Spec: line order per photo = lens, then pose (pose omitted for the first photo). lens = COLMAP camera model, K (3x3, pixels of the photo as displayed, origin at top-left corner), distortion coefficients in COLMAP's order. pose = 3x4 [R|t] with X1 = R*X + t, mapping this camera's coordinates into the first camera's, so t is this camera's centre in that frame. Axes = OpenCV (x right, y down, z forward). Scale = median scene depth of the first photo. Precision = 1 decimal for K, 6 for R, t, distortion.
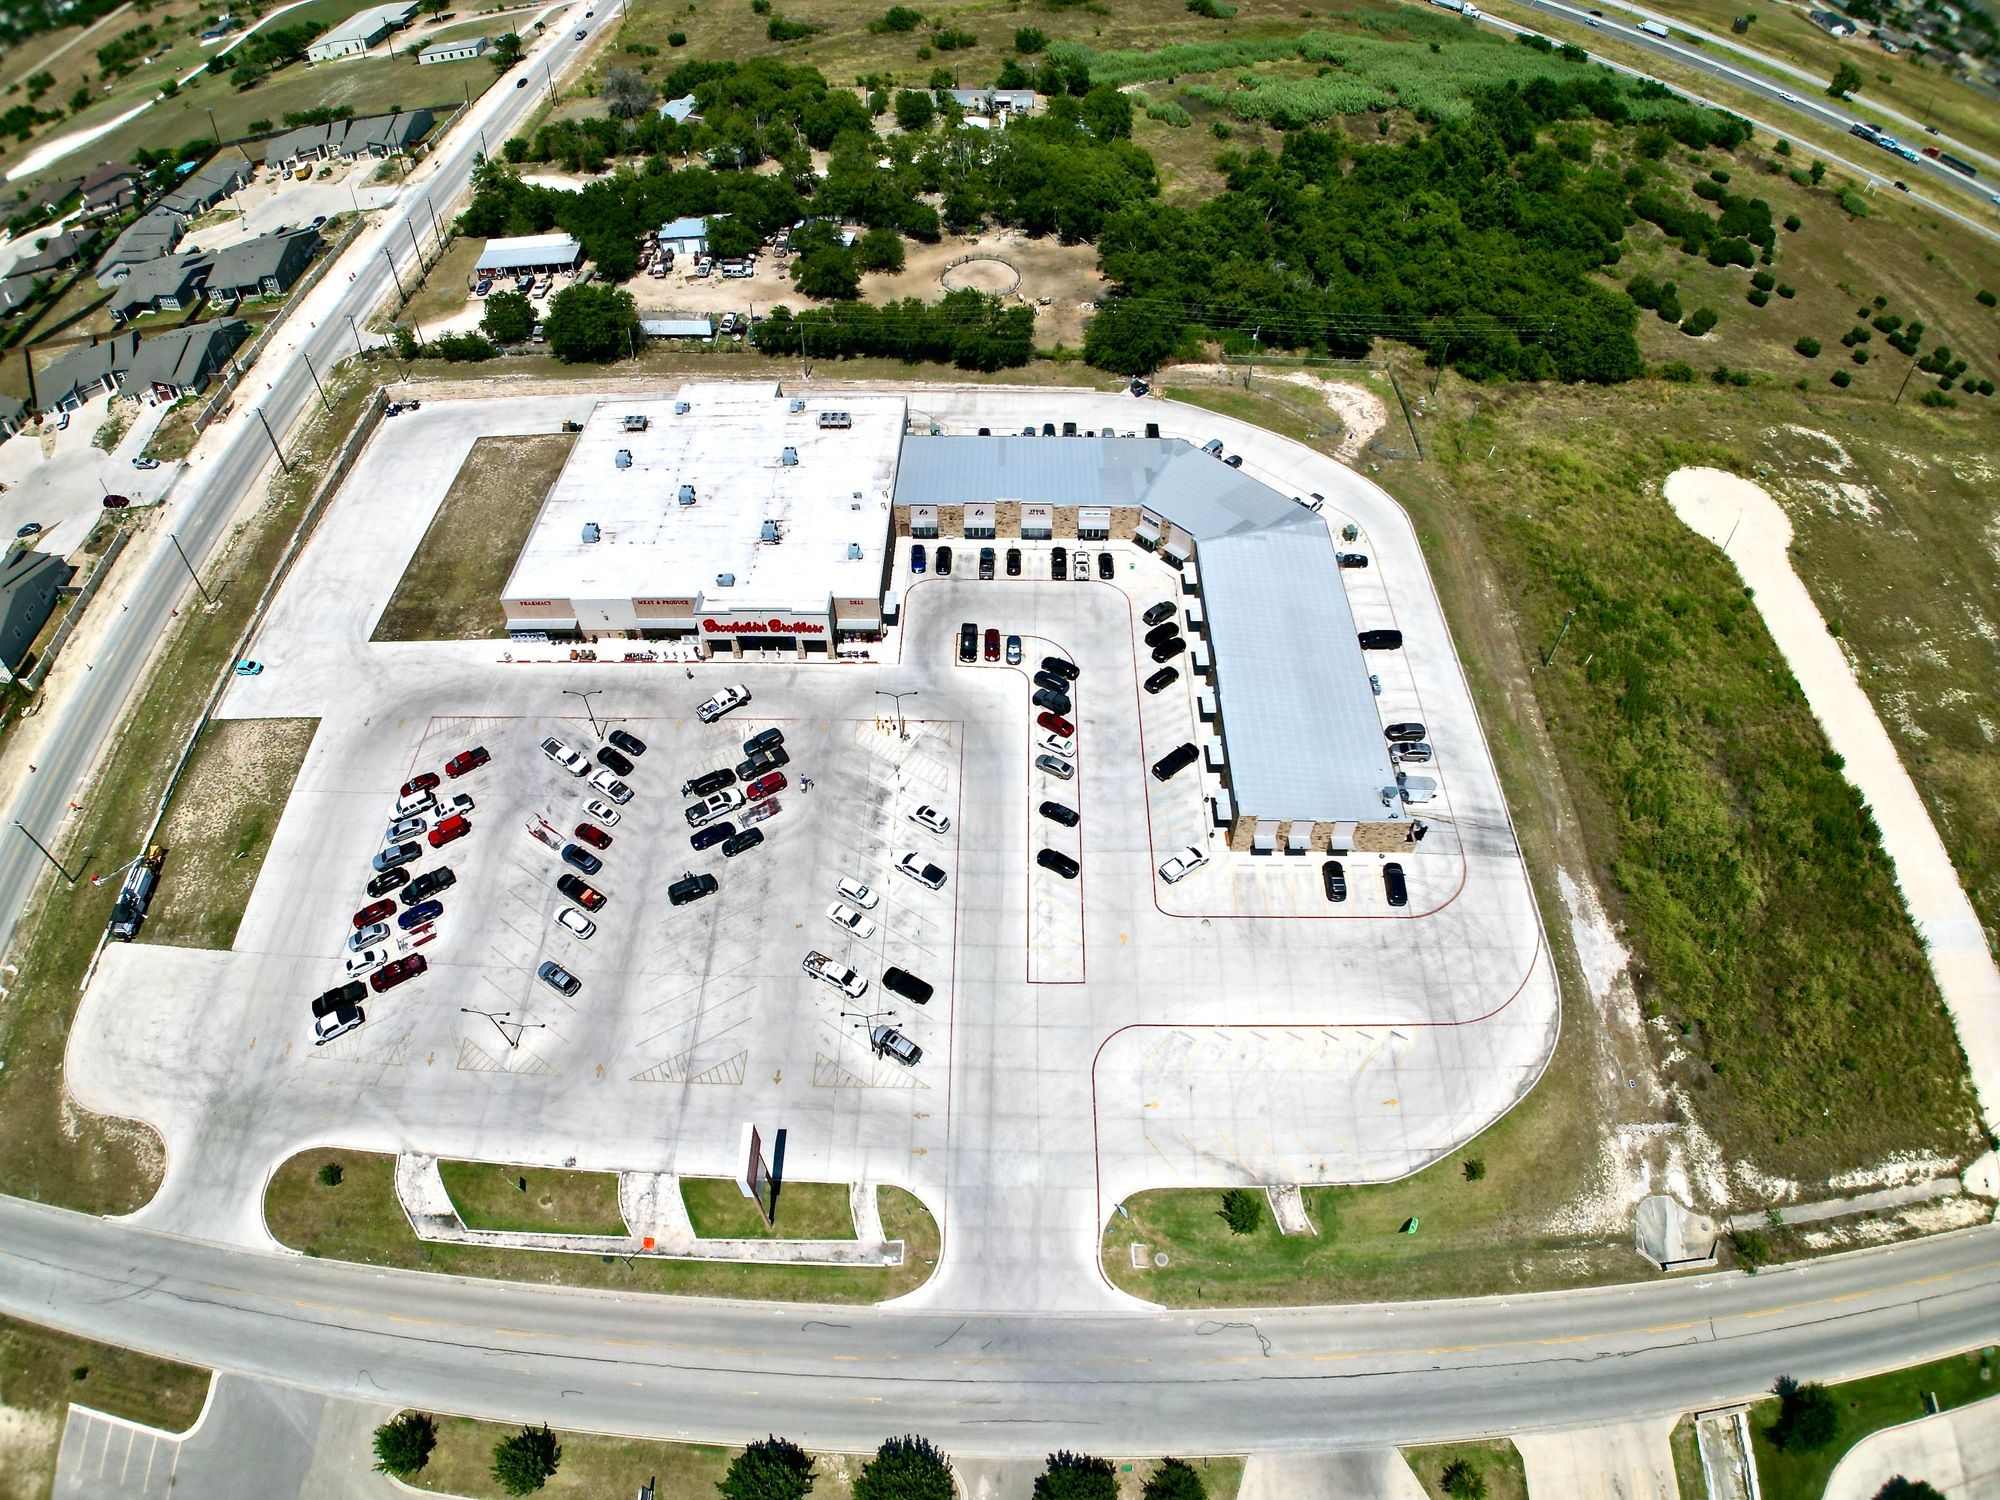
lens RADIAL K [[1164.8, 0, 999.7], [0, 1164.8, 757.0], [0, 0, 1]] dist [-0.194122, 0.028669]
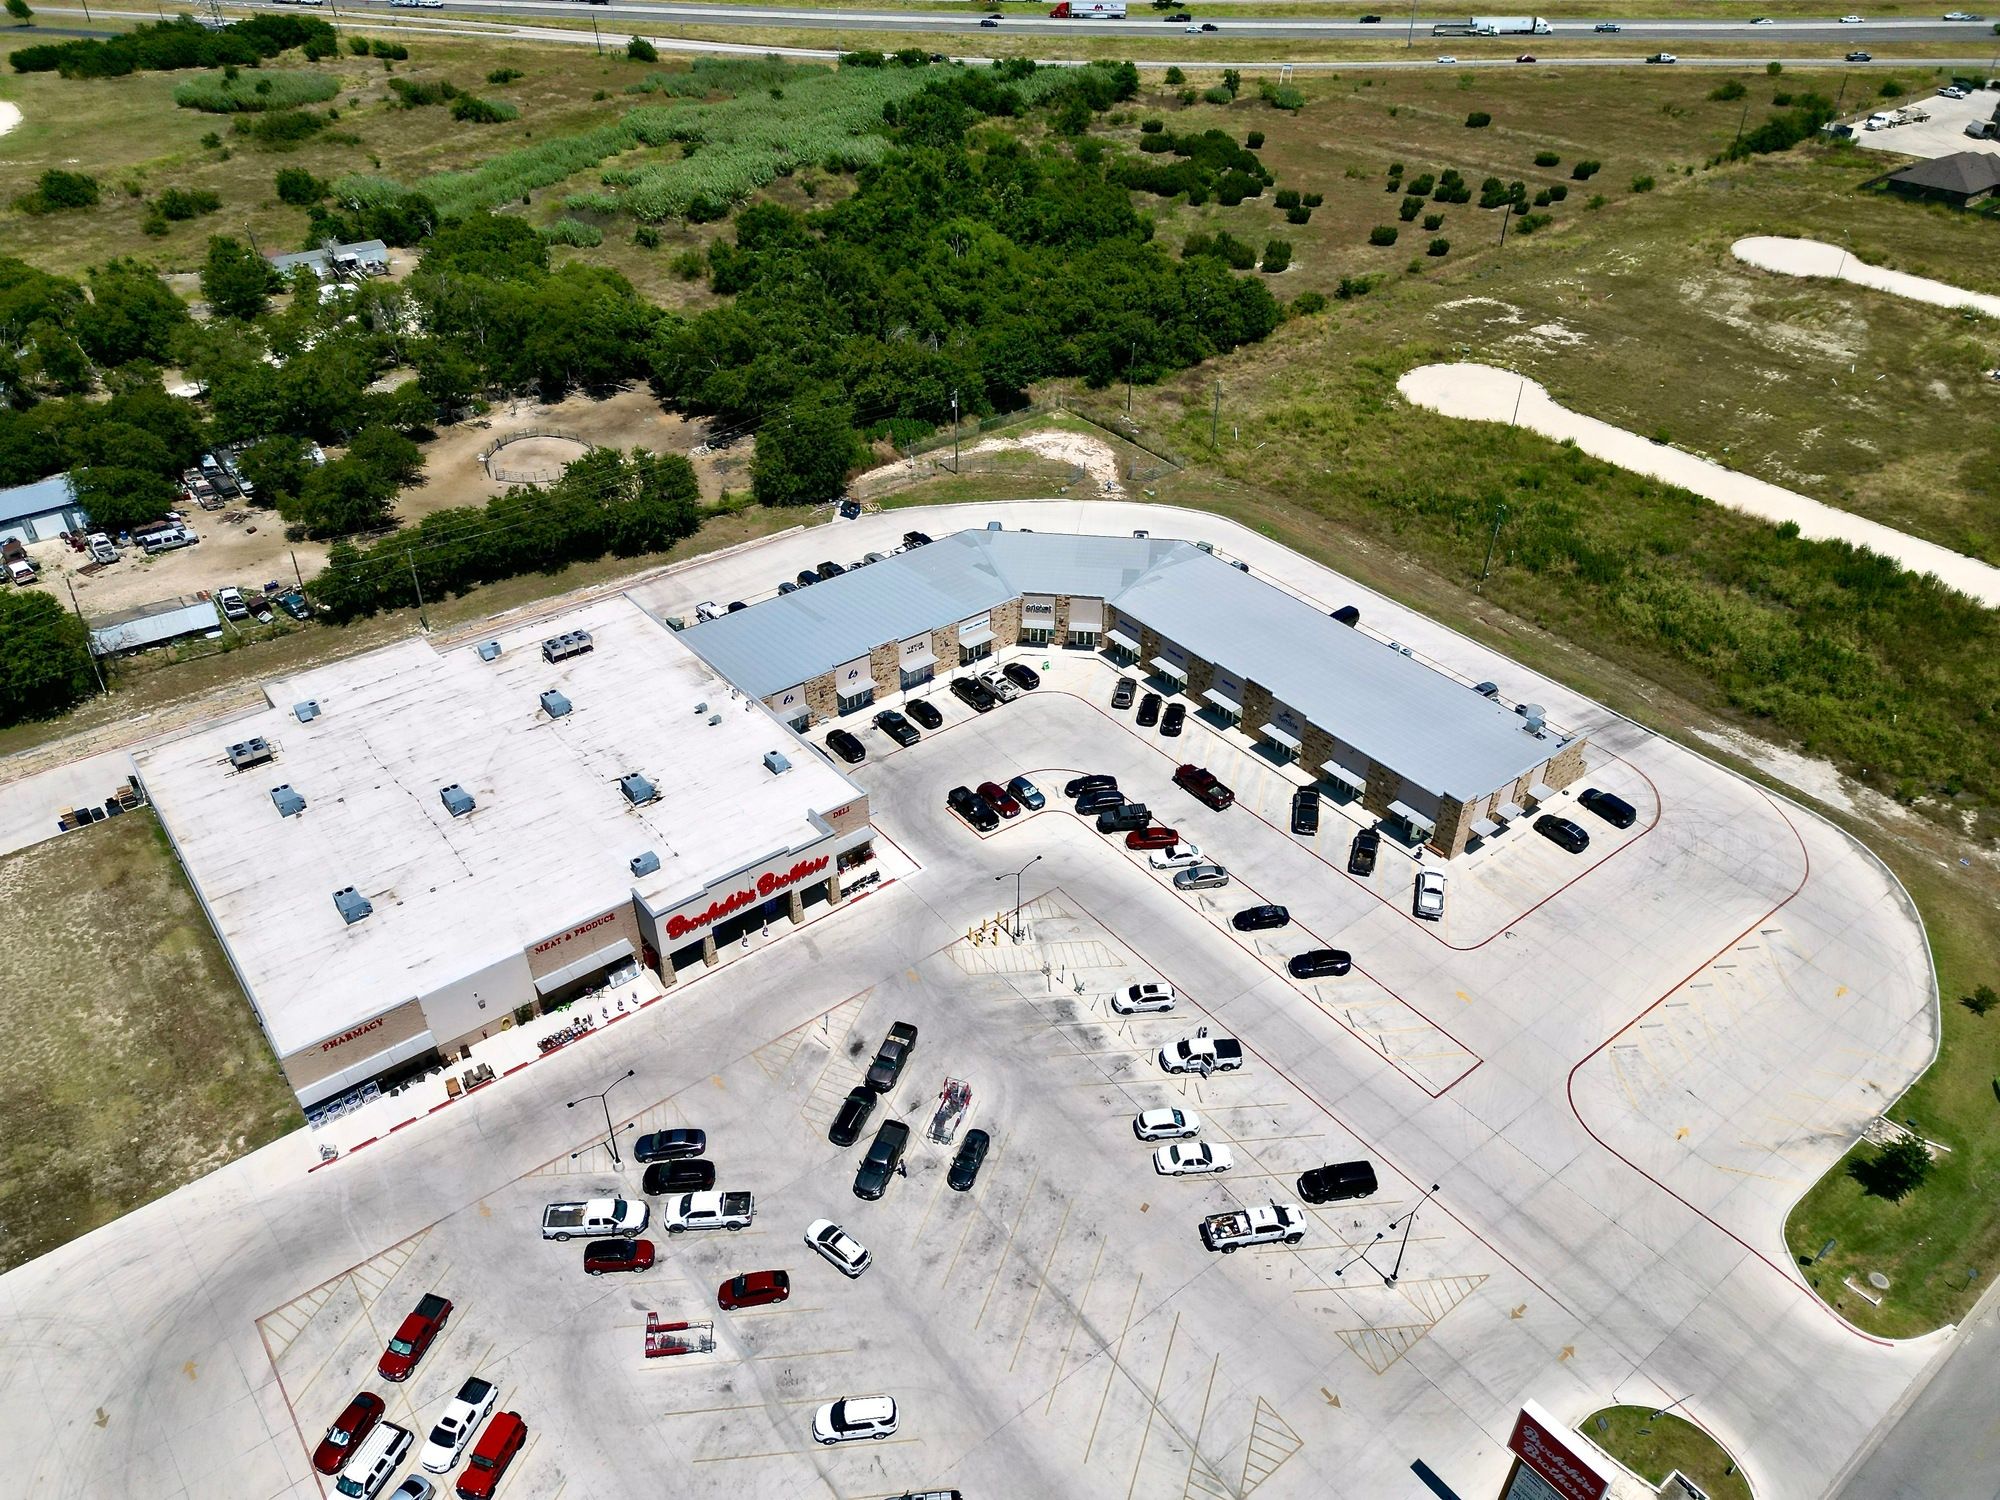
lens RADIAL K [[1399.0, 0, 1000.0], [0, 1399.0, 750.0], [0, 0, 1]] dist [0.026383, -0.003874]
pose [[0.777817, -0.368537, 0.509098, -0.470878], [0.477127, 0.873505, -0.096639, -0.038534], [-0.409085, 0.318072, 0.855266, 0.219056]]
